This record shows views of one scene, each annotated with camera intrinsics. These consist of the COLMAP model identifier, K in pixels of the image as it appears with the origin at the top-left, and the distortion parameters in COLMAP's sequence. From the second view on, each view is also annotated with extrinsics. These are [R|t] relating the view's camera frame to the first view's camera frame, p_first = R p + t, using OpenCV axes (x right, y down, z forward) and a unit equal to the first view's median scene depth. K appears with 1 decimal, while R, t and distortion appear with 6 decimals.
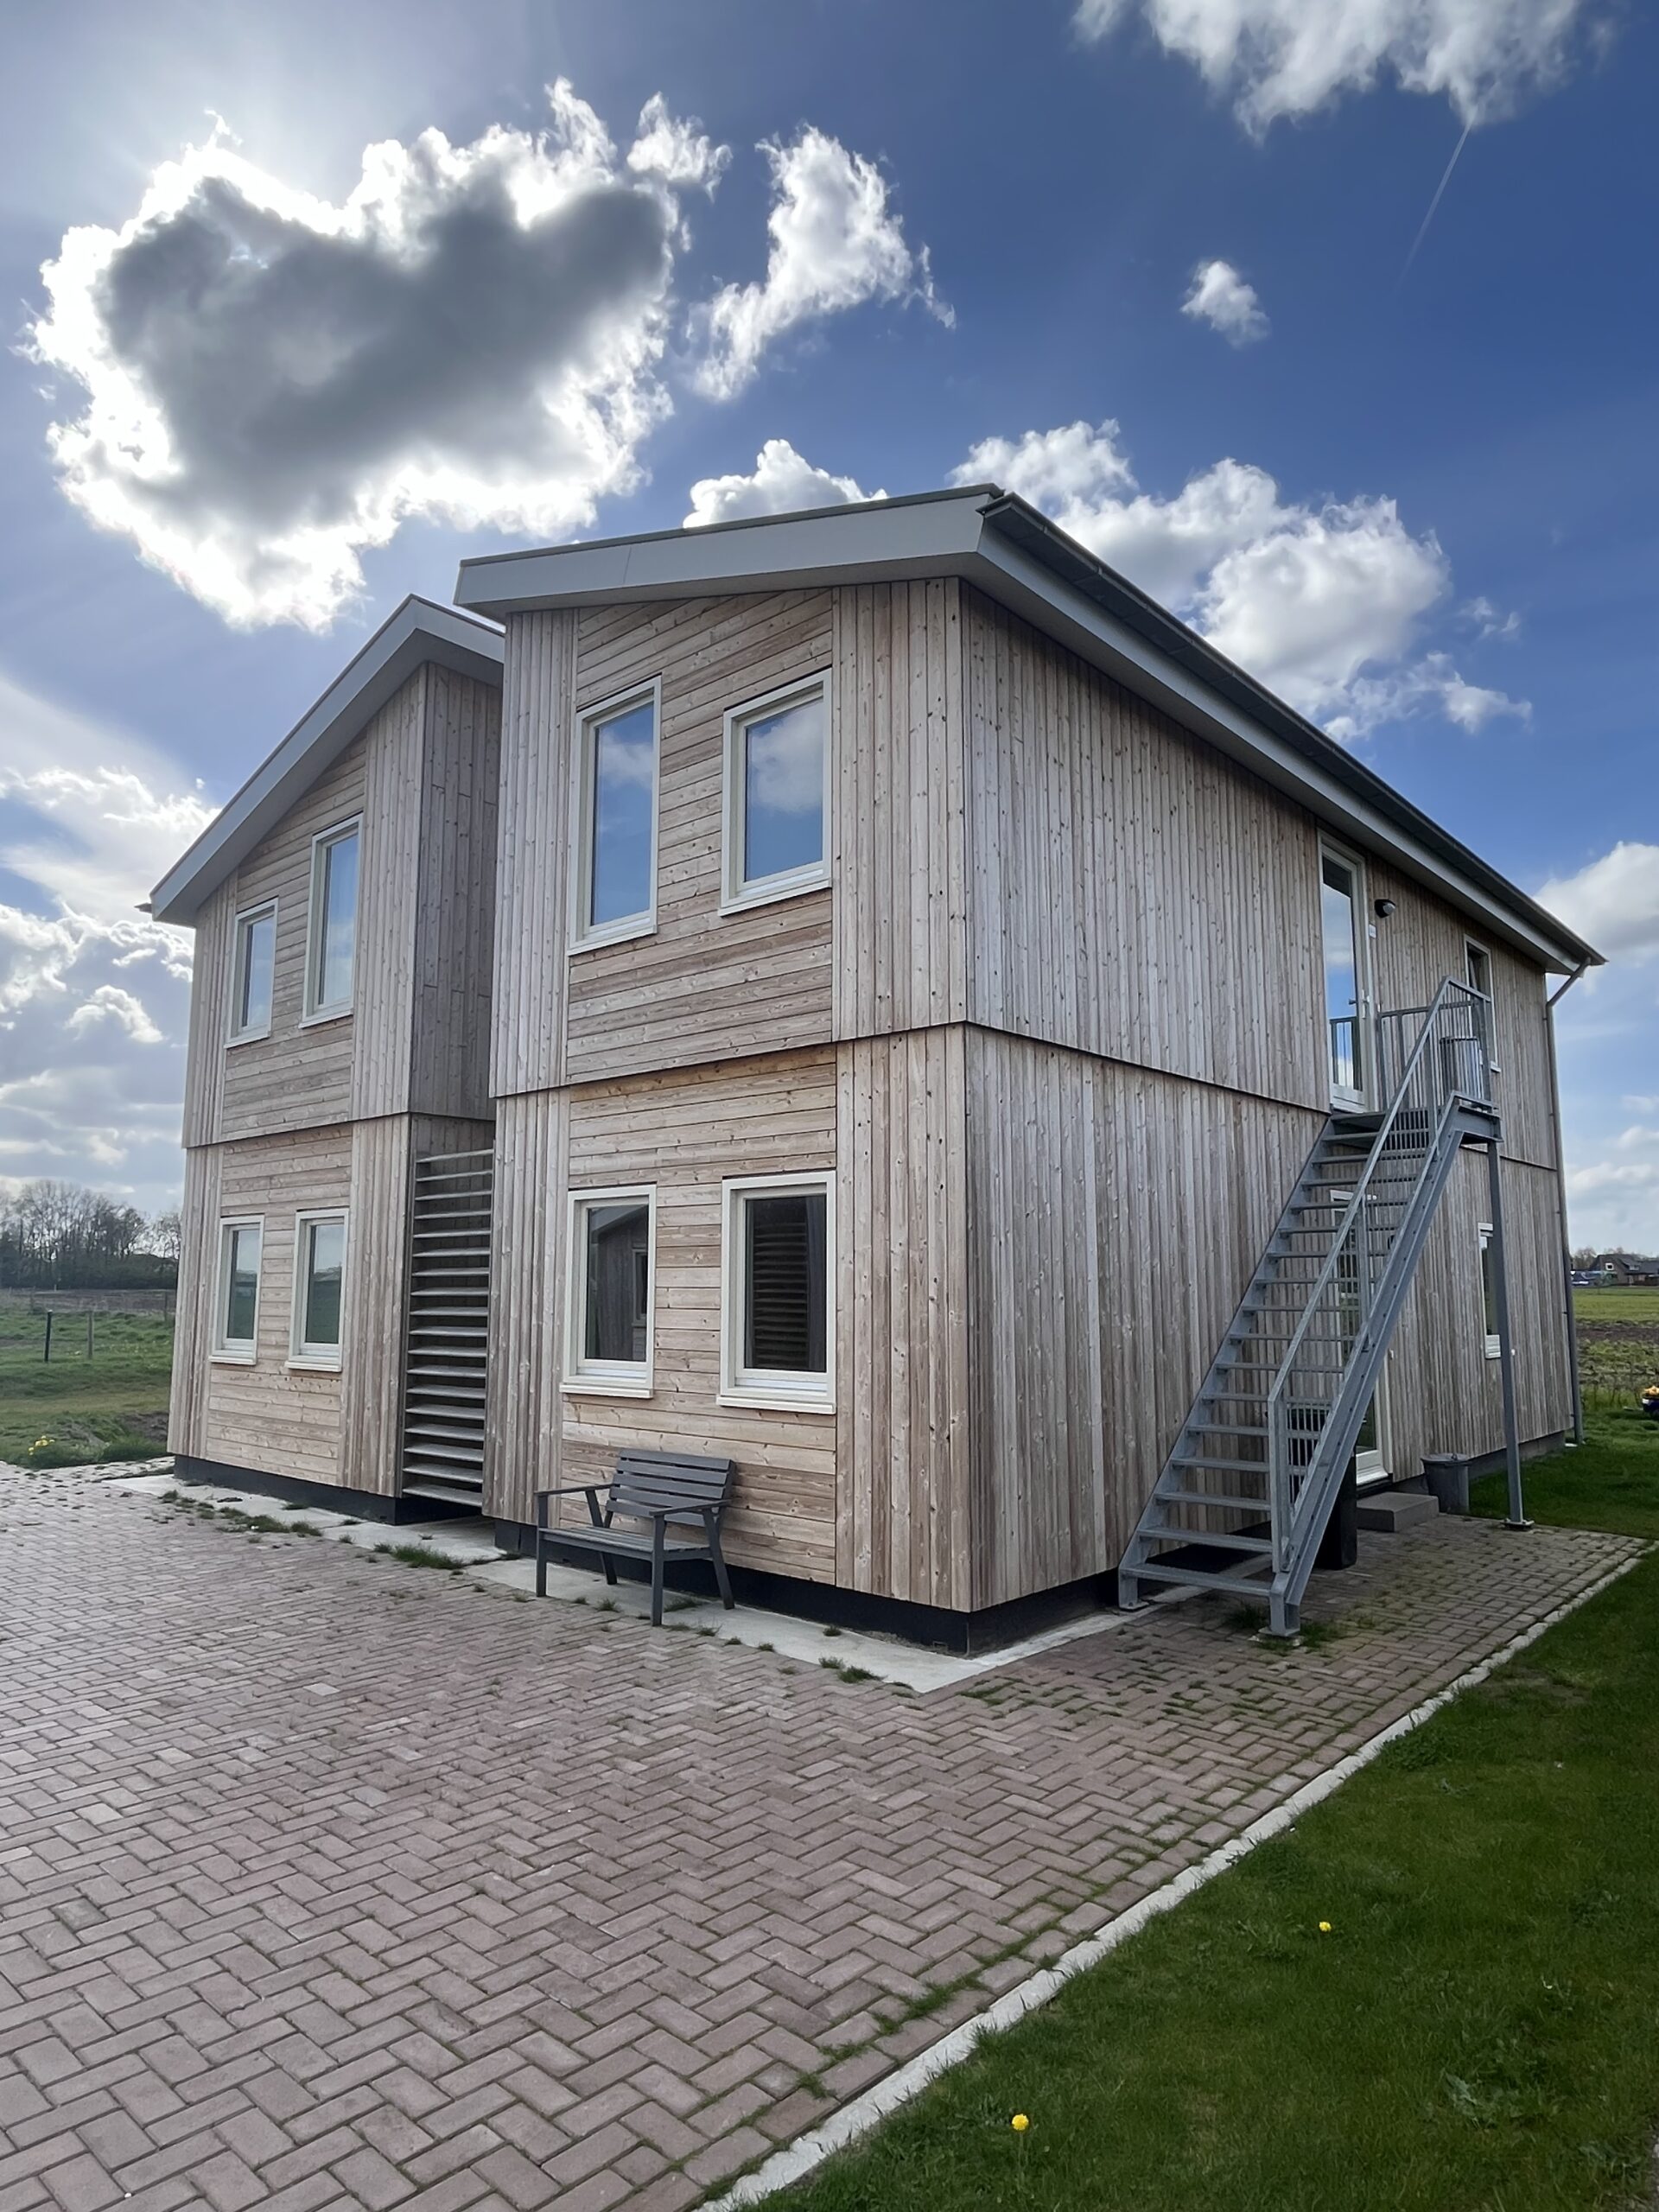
lens RADIAL K [[1334.6, 0, 829.5], [0, 1334.6, 1106.0], [0, 0, 1]] dist [-0.016124, -0.000569]
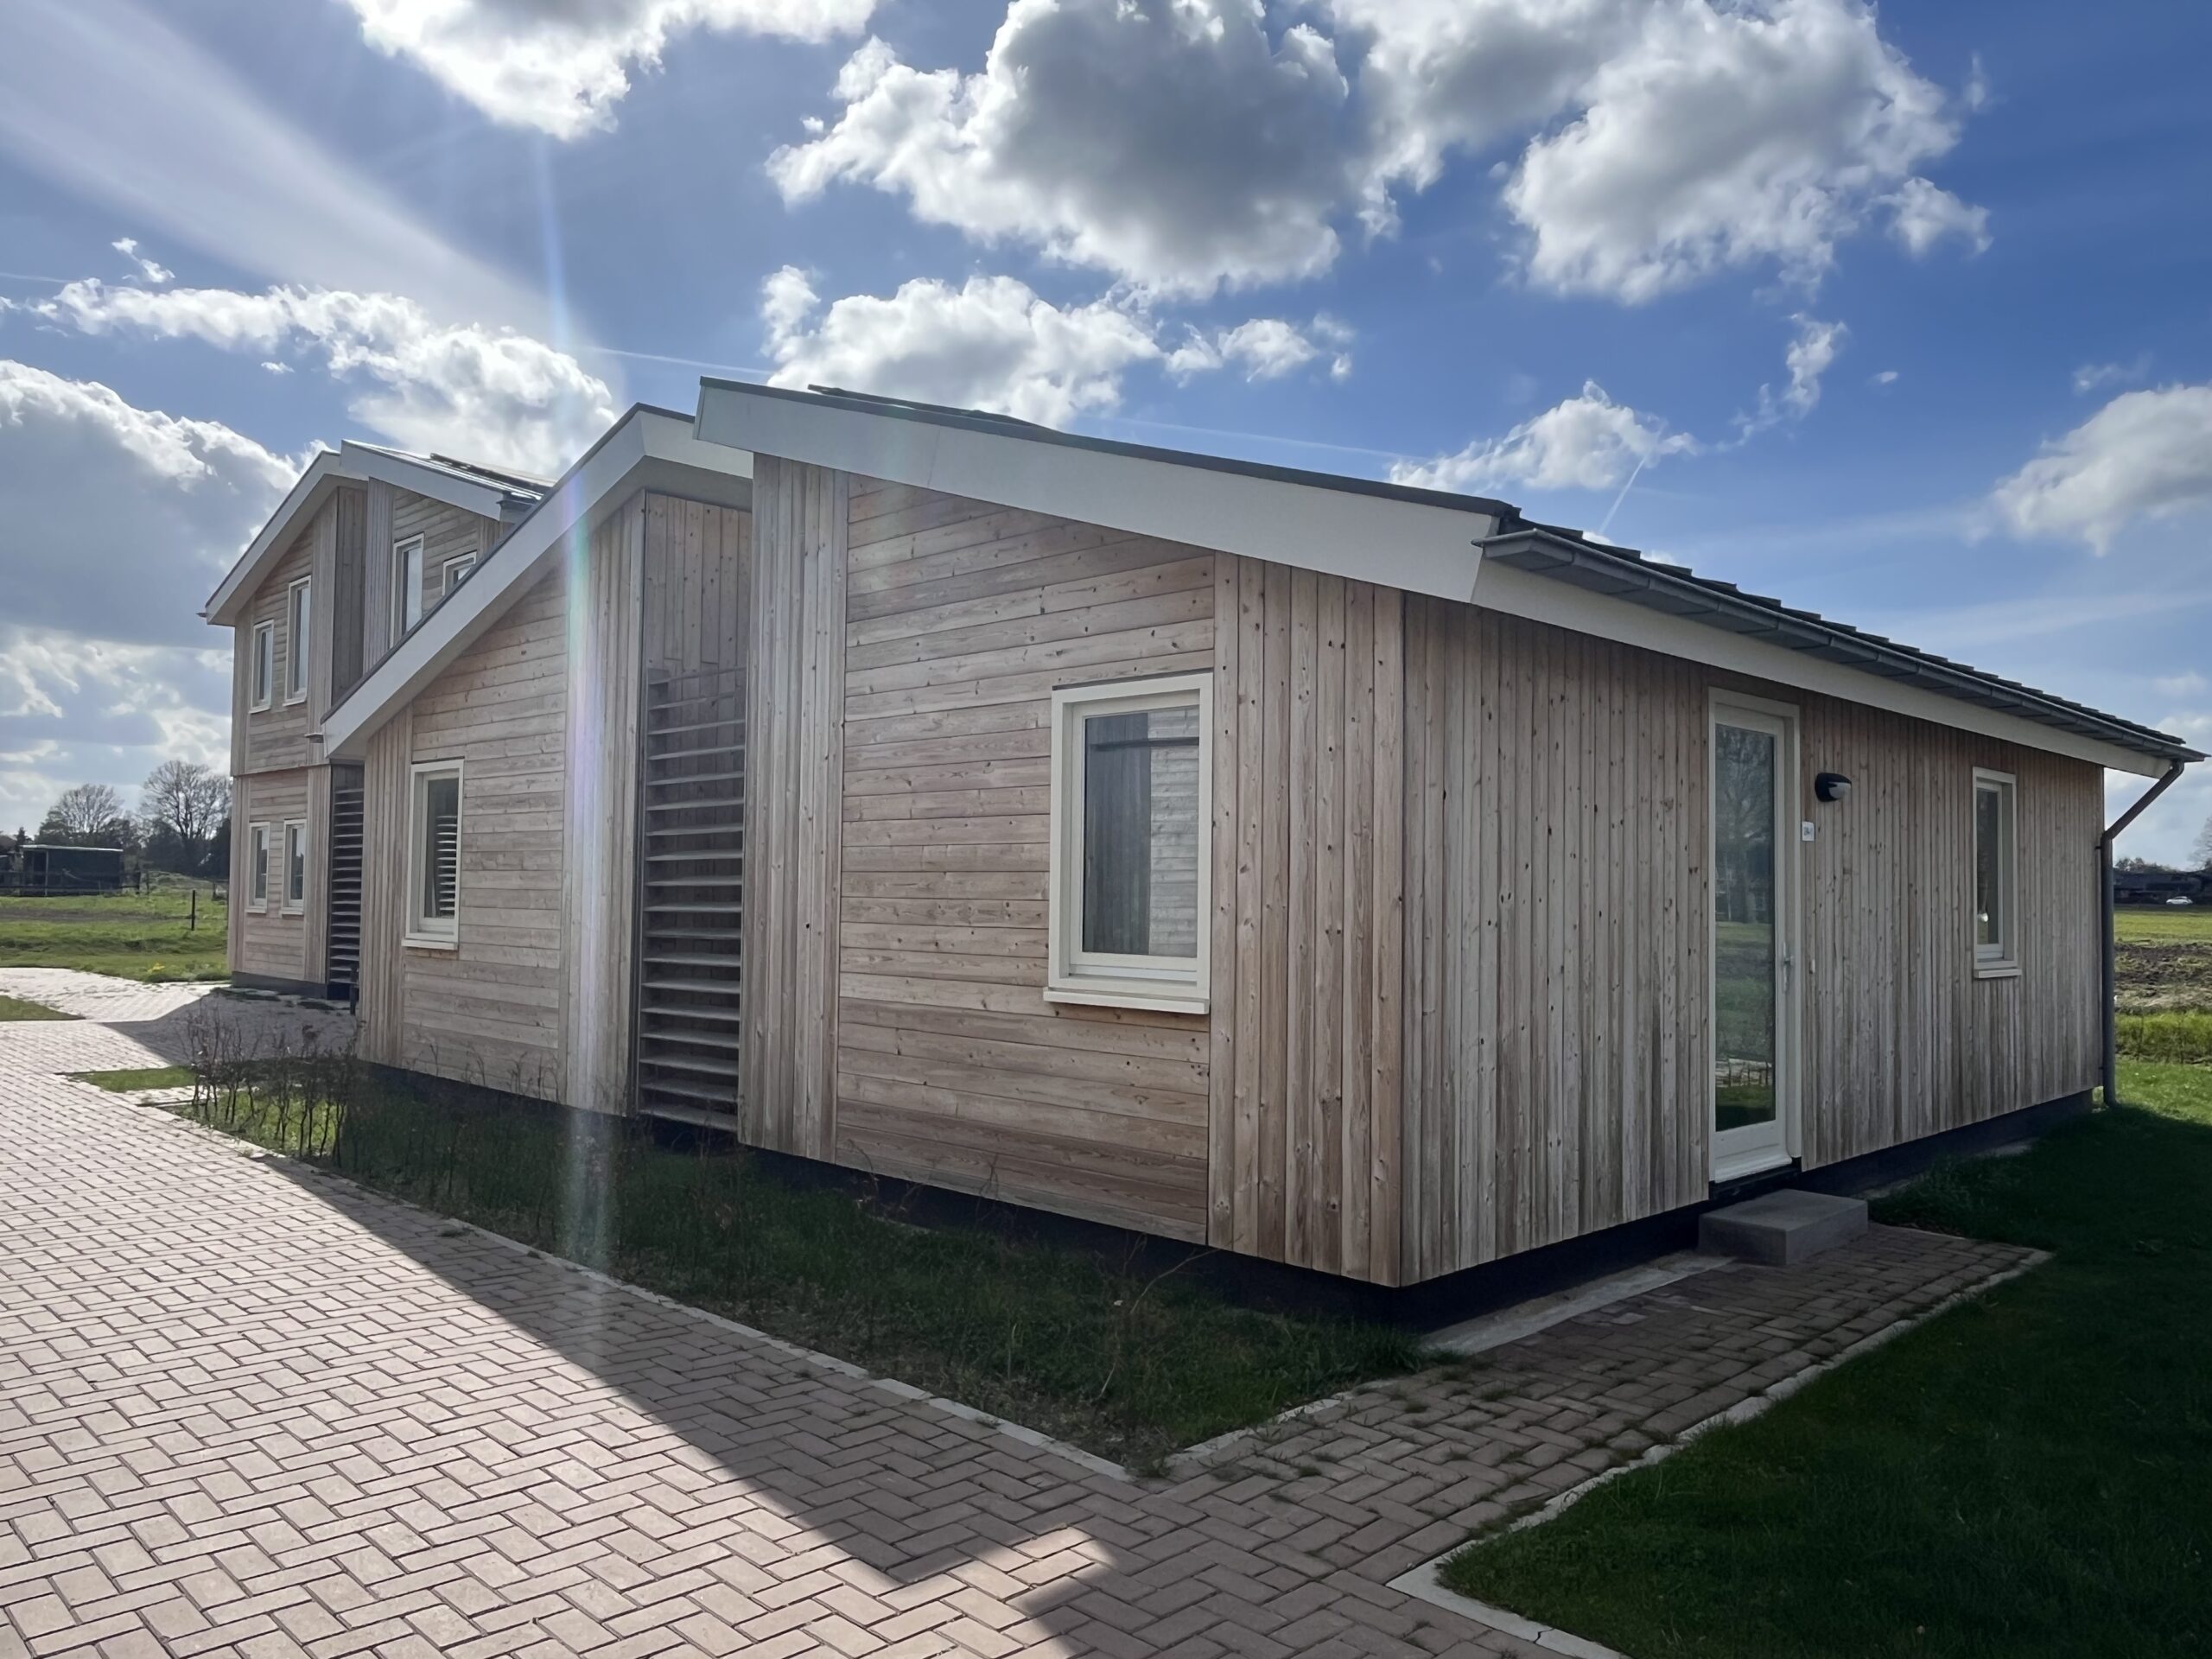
lens RADIAL K [[1603.5, 0, 1106.0], [0, 1603.5, 829.5], [0, 0, 1]] dist [-0.001966, -0.088698]
pose [[0.998922, 0.007533, -0.045814, 0.973299], [-0.002929, 0.995008, 0.099753, -0.149750], [0.046337, -0.099511, 0.993957, -1.253466]]
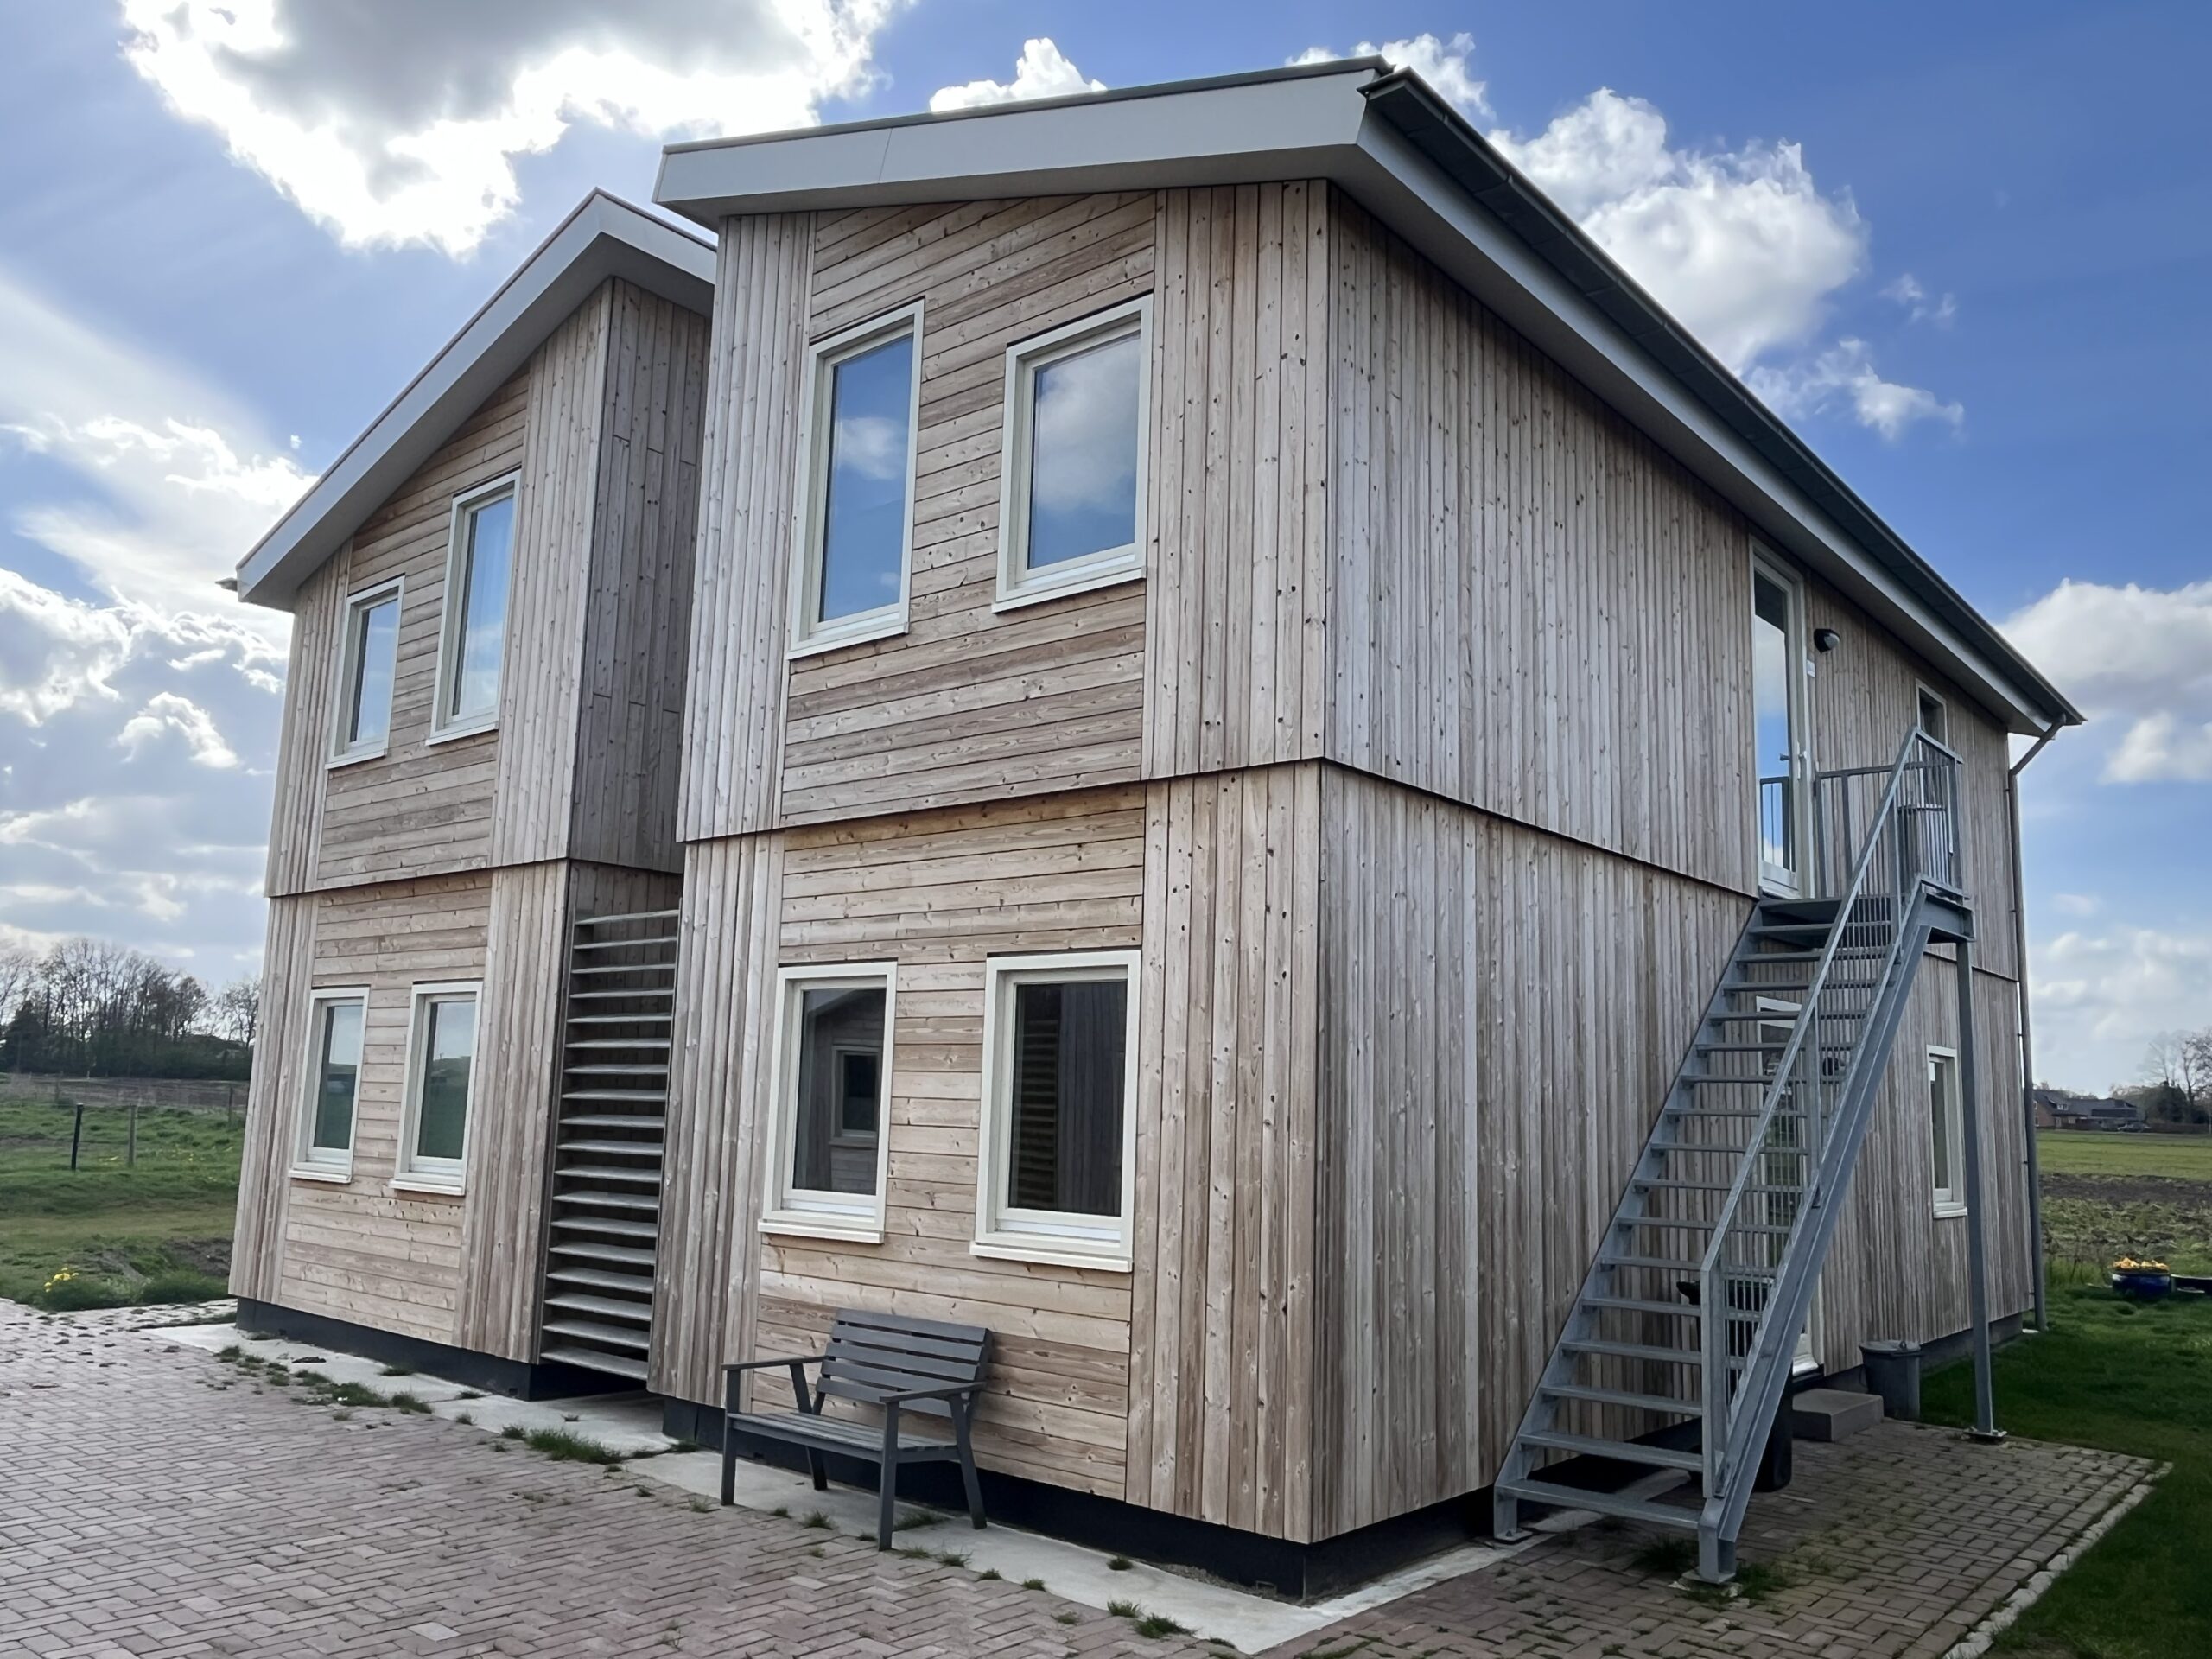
lens RADIAL K [[1664.4, 0, 1118.7], [0, 1664.4, 845.0], [0, 0, 1]] dist [-0.012728, -0.002114]
pose [[0.999176, 0.032757, 0.023985, -0.027754], [-0.032297, 0.999292, -0.019299, 0.006389], [-0.024600, 0.018508, 0.999526, 0.045716]]
